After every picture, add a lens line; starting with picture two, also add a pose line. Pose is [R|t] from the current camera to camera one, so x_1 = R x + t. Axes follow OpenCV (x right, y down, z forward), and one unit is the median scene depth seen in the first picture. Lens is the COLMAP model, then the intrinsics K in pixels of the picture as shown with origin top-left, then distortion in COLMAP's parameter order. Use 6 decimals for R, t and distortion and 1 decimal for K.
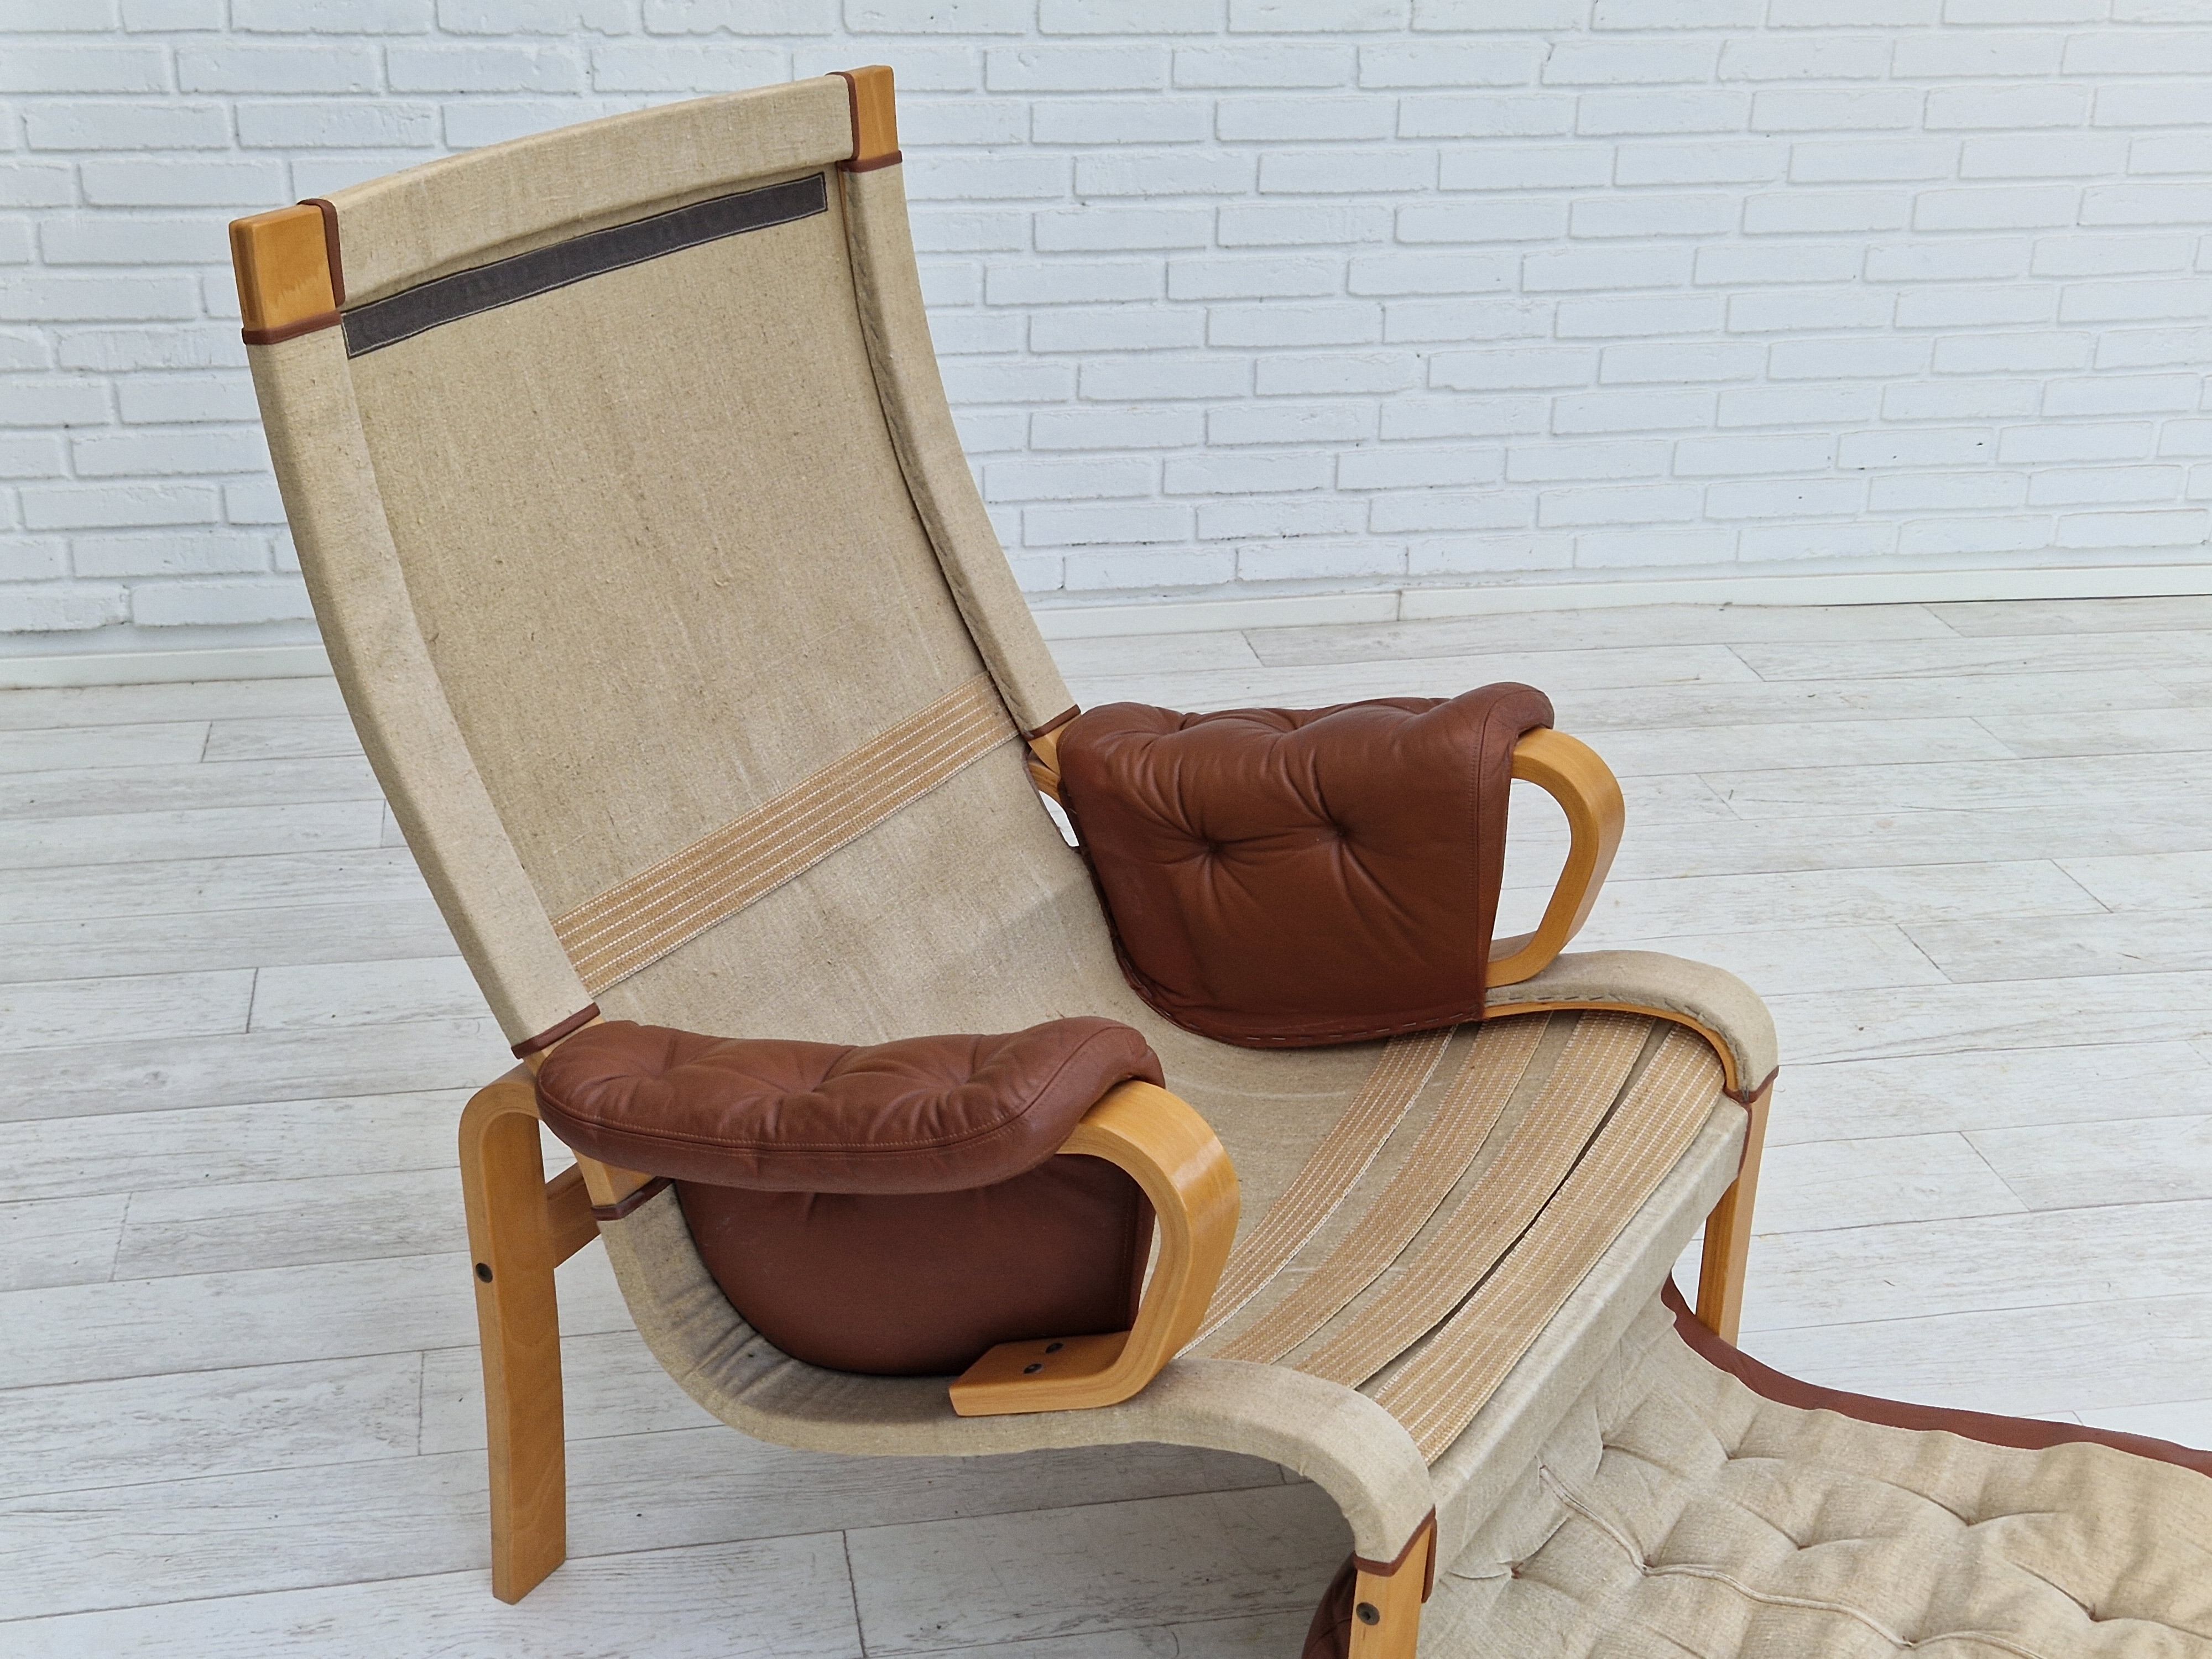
lens RADIAL K [[2910.8, 0, 1104.0], [0, 2910.8, 849.0], [0, 0, 1]] dist [0.078562, 0.000000]
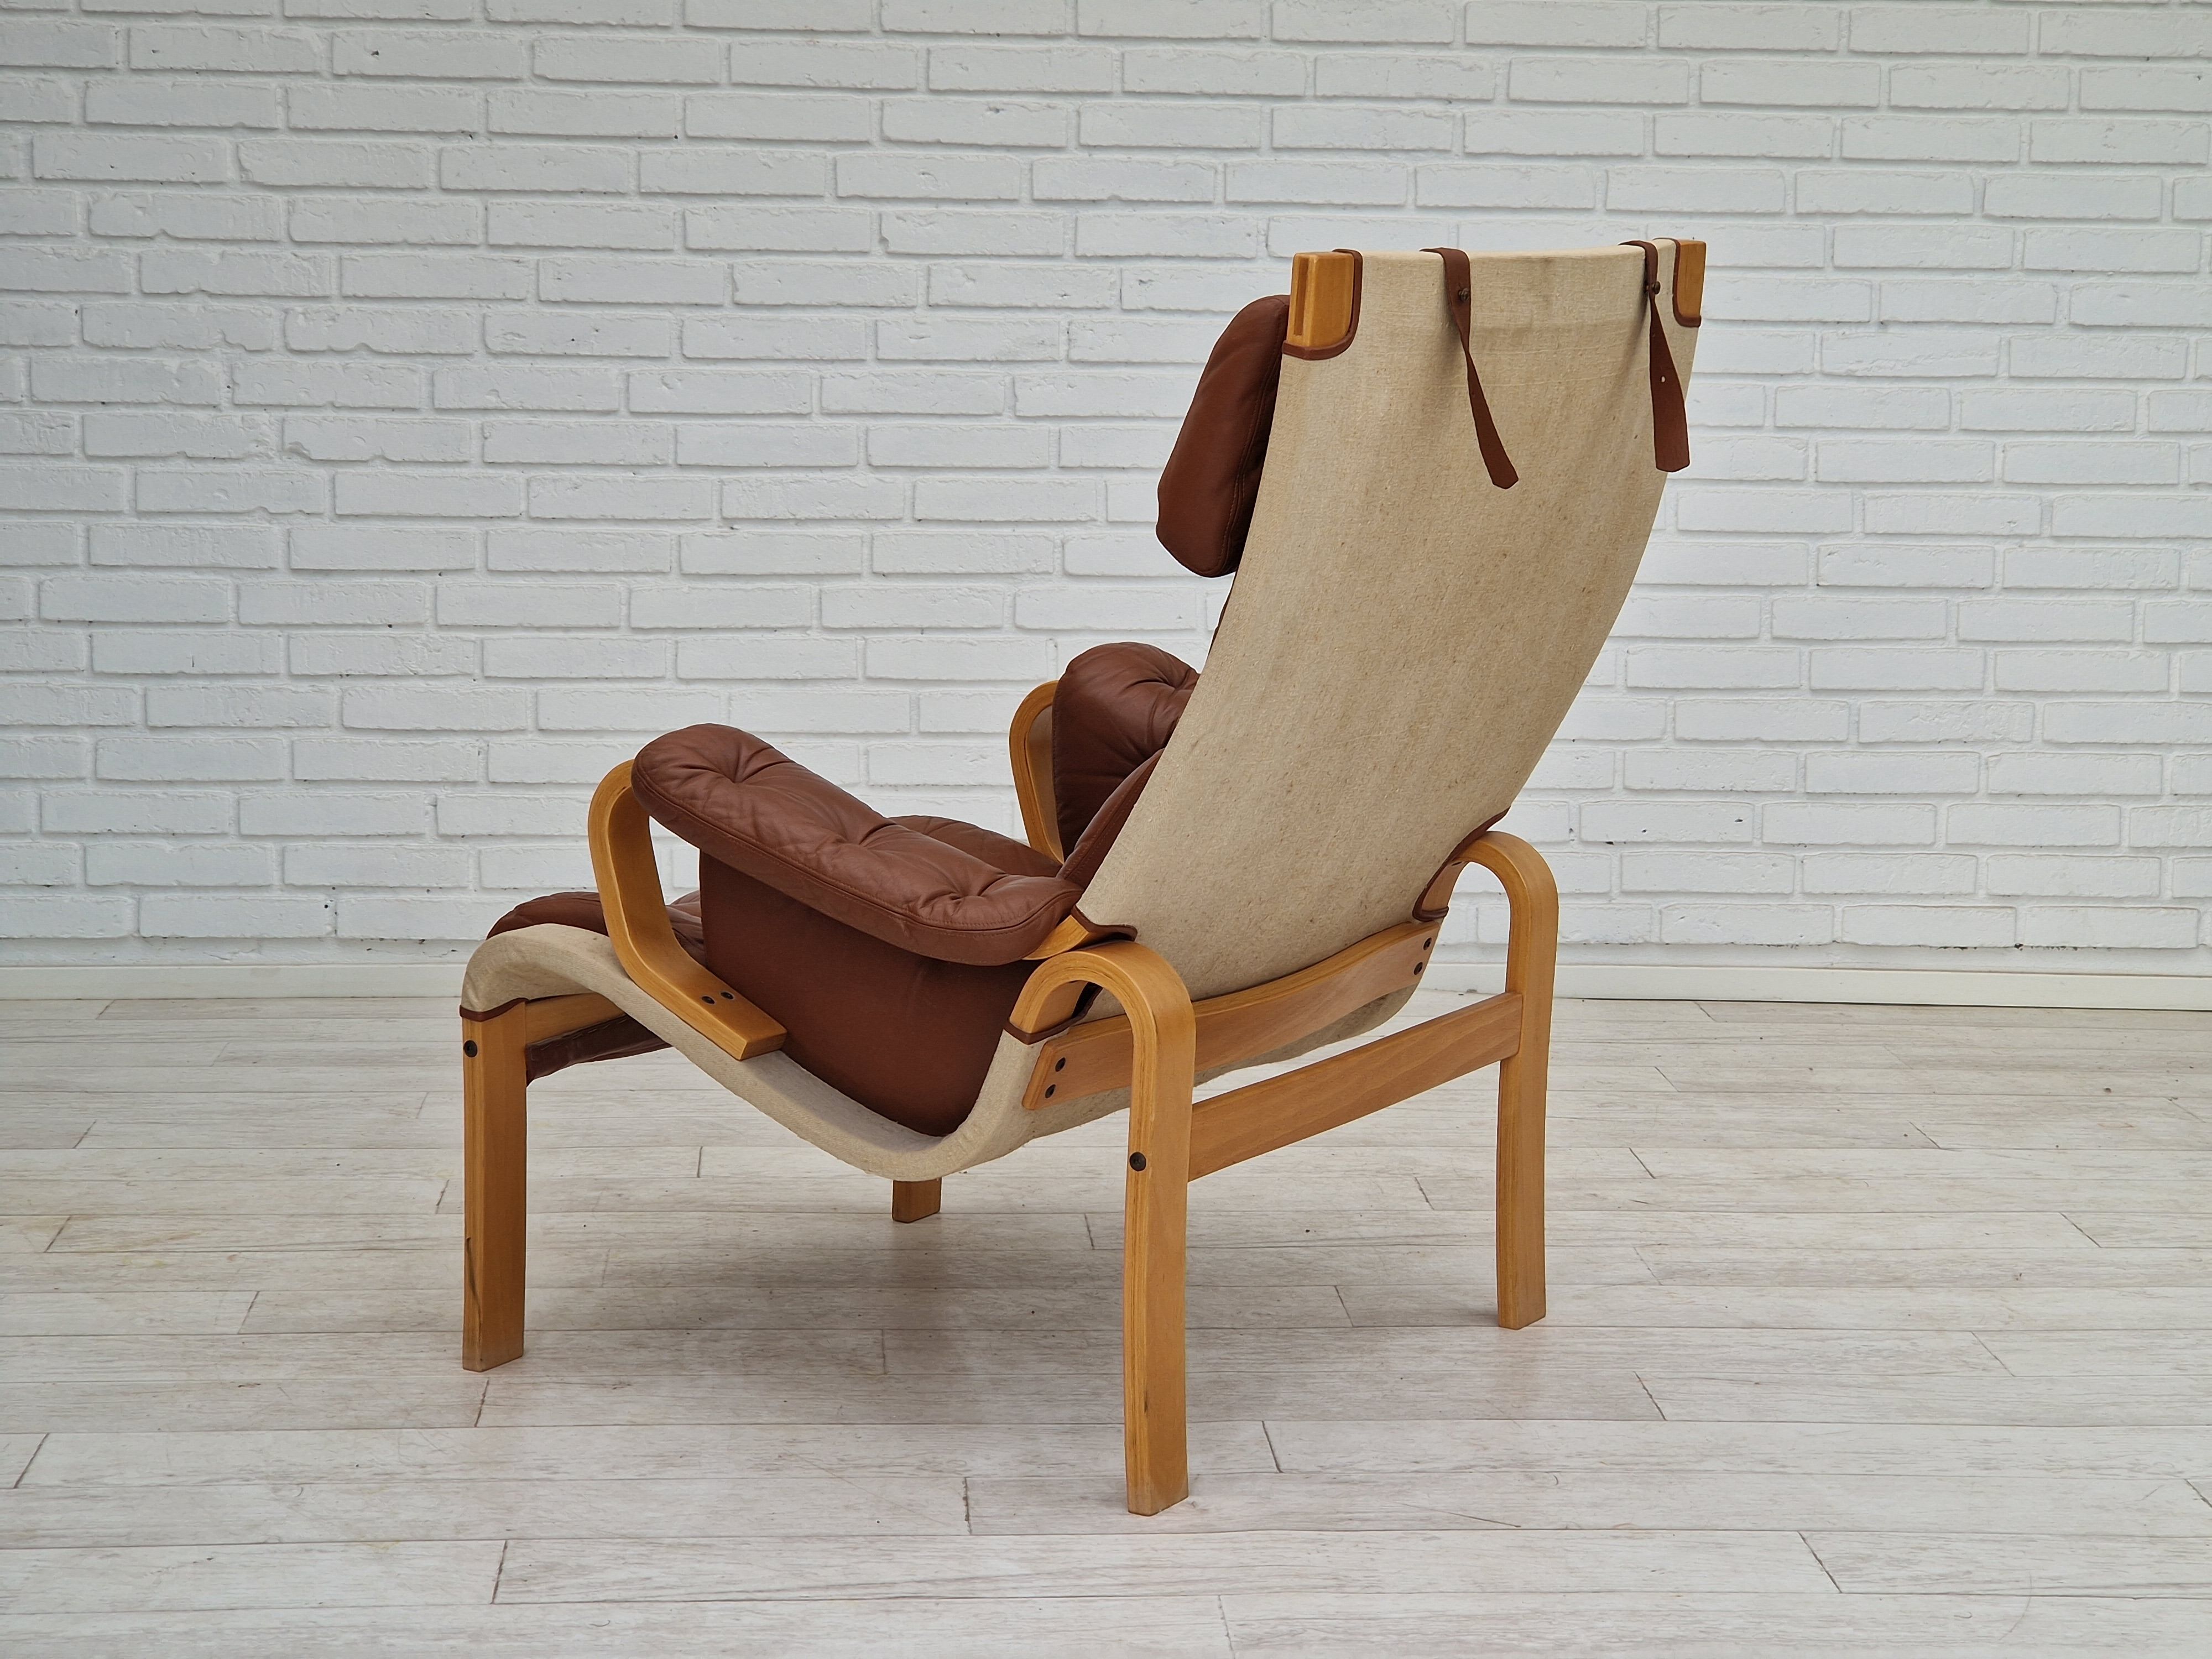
lens RADIAL K [[4272.4, 0, 1177.2], [0, 4272.4, 830.1], [0, 0, 1]] dist [0.072304, 0.000000]
pose [[0.994127, 0.010332, -0.107724, 0.289809], [-0.039438, 0.961565, -0.271729, 0.253647], [0.100776, 0.274382, 0.956326, -0.317042]]
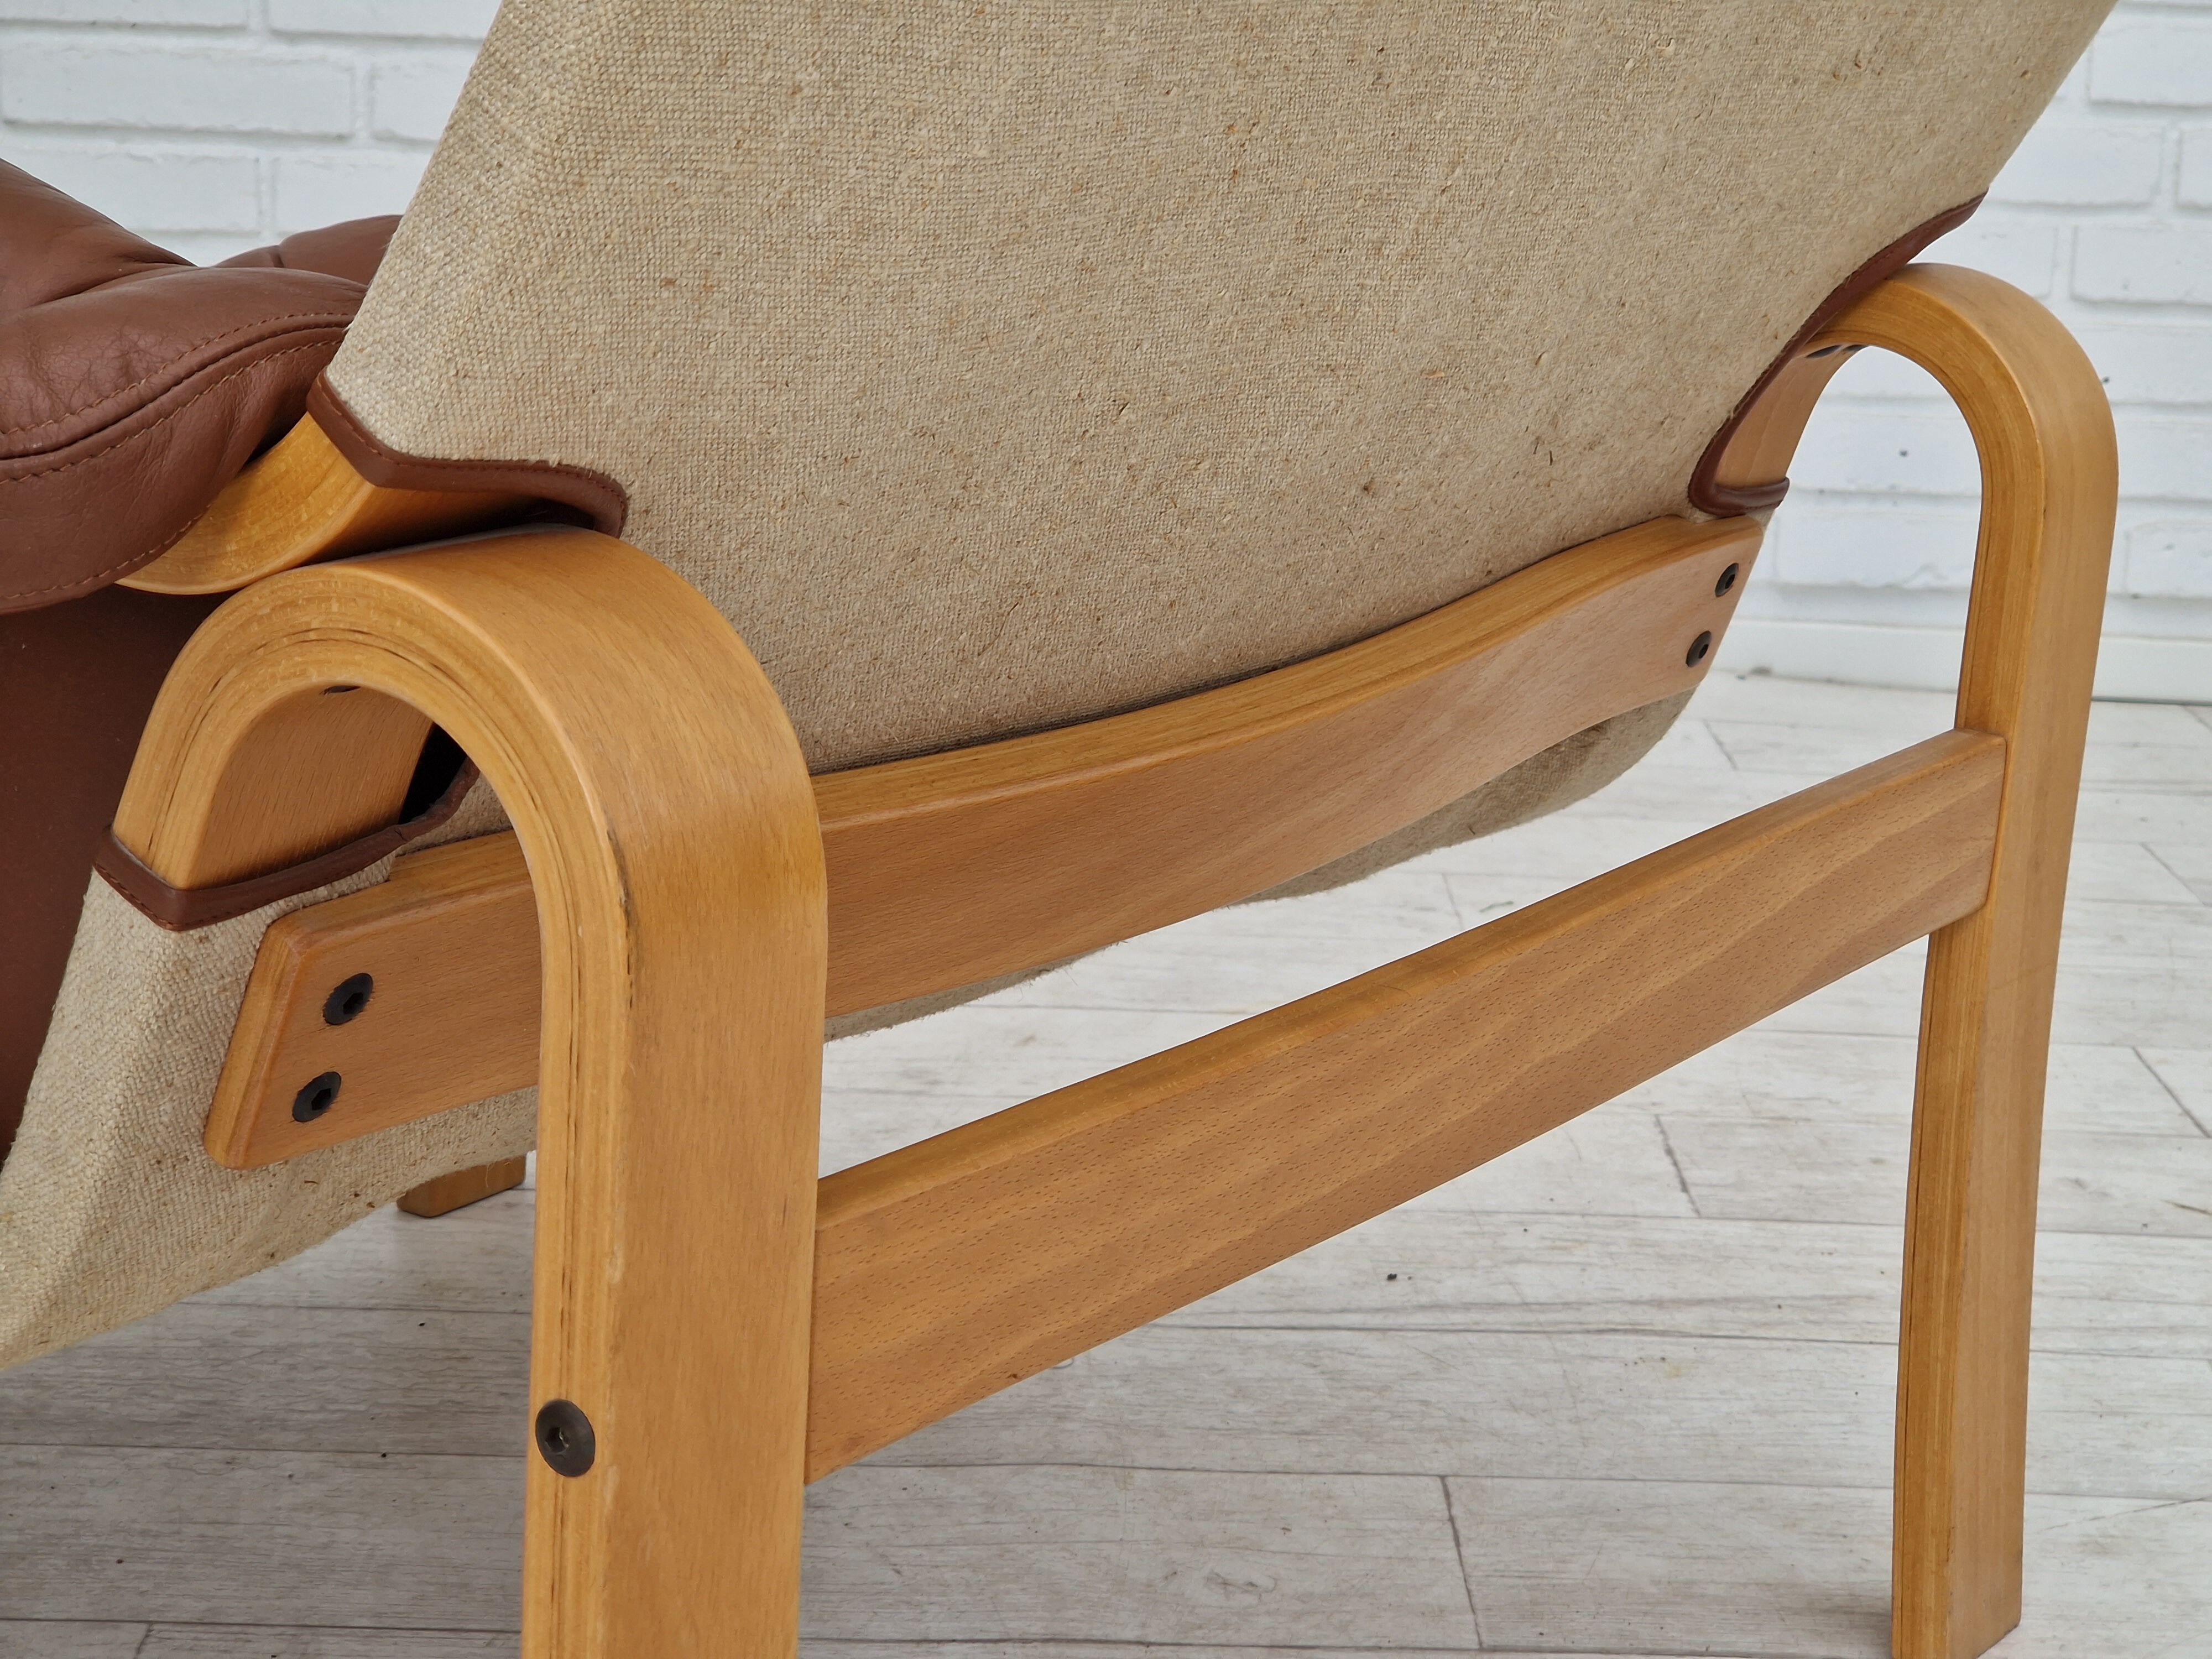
lens RADIAL K [[4272.4, 0, 1201.6], [0, 4272.4, 835.9], [0, 0, 1]] dist [0.072304, 0.000000]
pose [[0.987380, 0.051261, -0.149846, 0.250165], [-0.078846, 0.979684, -0.184396, 0.088393], [0.137350, 0.193883, 0.971362, 0.330869]]
